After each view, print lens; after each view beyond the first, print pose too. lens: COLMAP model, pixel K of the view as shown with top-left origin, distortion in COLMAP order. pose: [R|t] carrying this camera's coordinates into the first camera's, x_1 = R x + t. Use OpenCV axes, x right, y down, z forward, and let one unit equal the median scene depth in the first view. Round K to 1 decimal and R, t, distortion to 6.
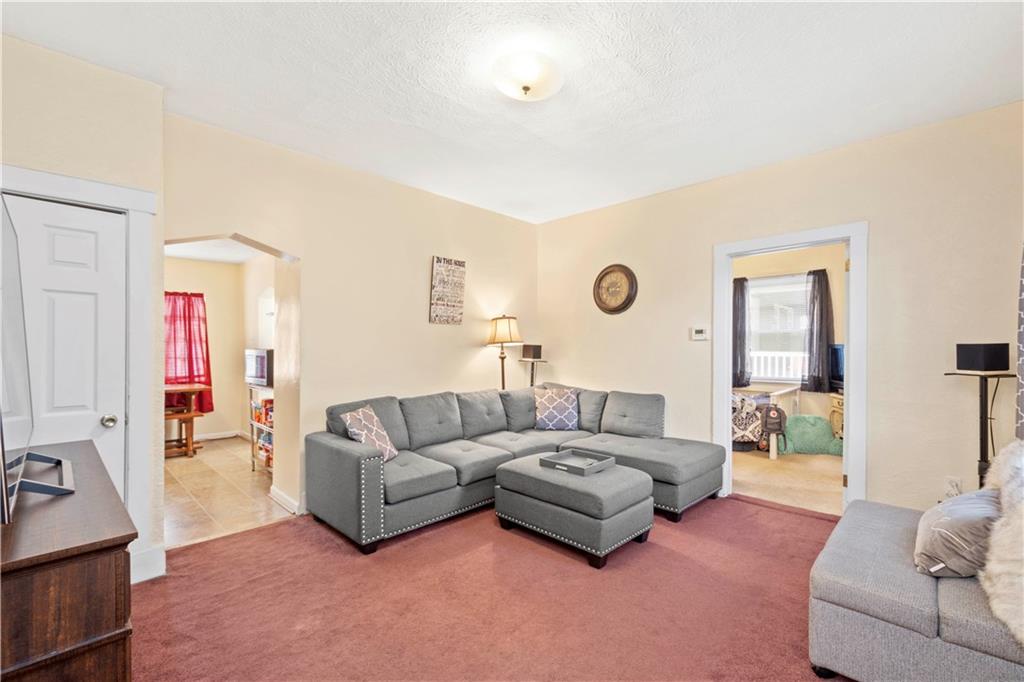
lens RADIAL K [[447.2, 0, 516.4], [0, 447.2, 348.1], [0, 0, 1]] dist [0.010427, -0.000072]
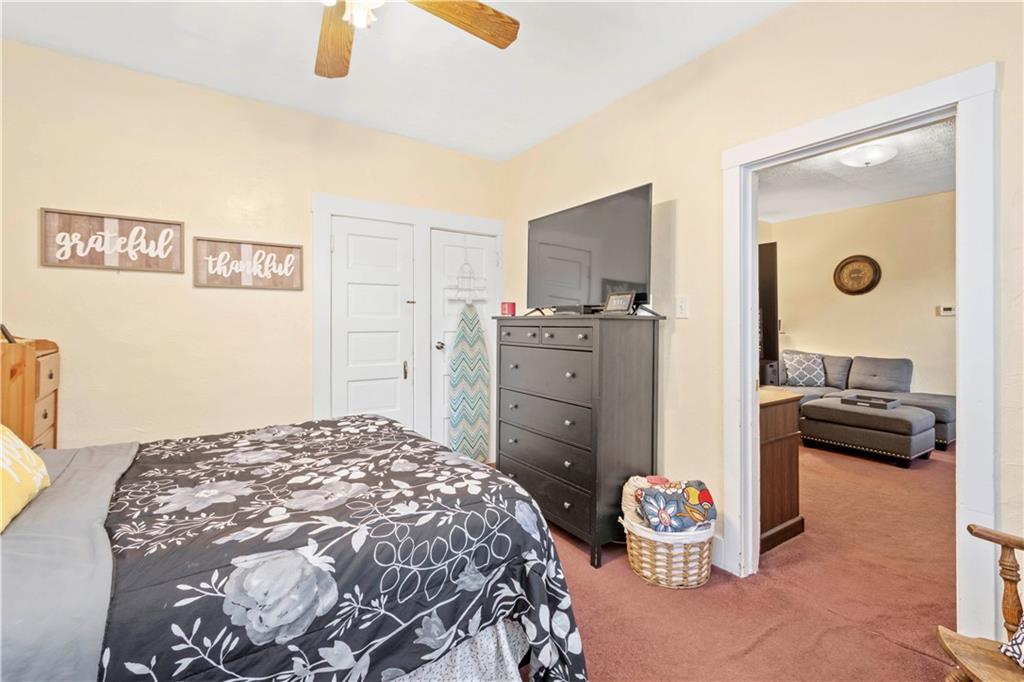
lens RADIAL K [[455.8, 0, 513.5], [0, 455.8, 321.3], [0, 0, 1]] dist [0.008727, -0.000126]
pose [[0.978101, -0.001449, -0.208125, -0.569288], [0.001298, 0.999999, -0.000858, -0.003614], [0.208126, 0.000569, 0.978102, -0.568699]]
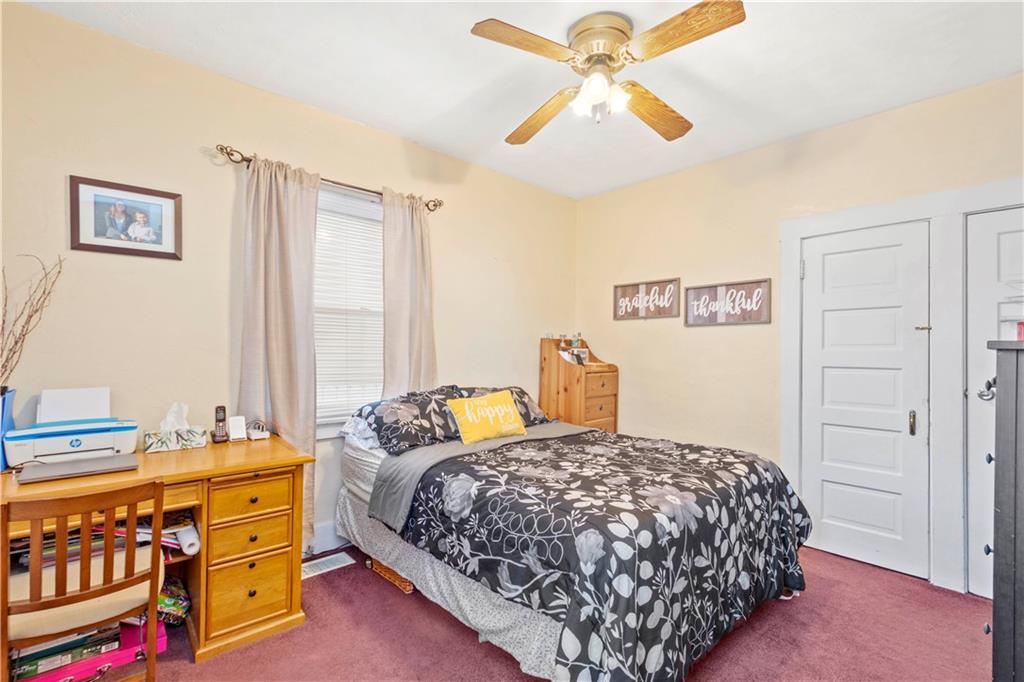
lens RADIAL K [[465.3, 0, 512.0], [0, 465.3, 341.0], [0, 0, 1]] dist [0.012977, -0.000021]
pose [[-0.060839, -0.026311, -0.997801, -0.182916], [-0.007709, 0.999635, -0.025889, -0.003257], [0.998118, 0.006117, -0.061019, -0.183031]]
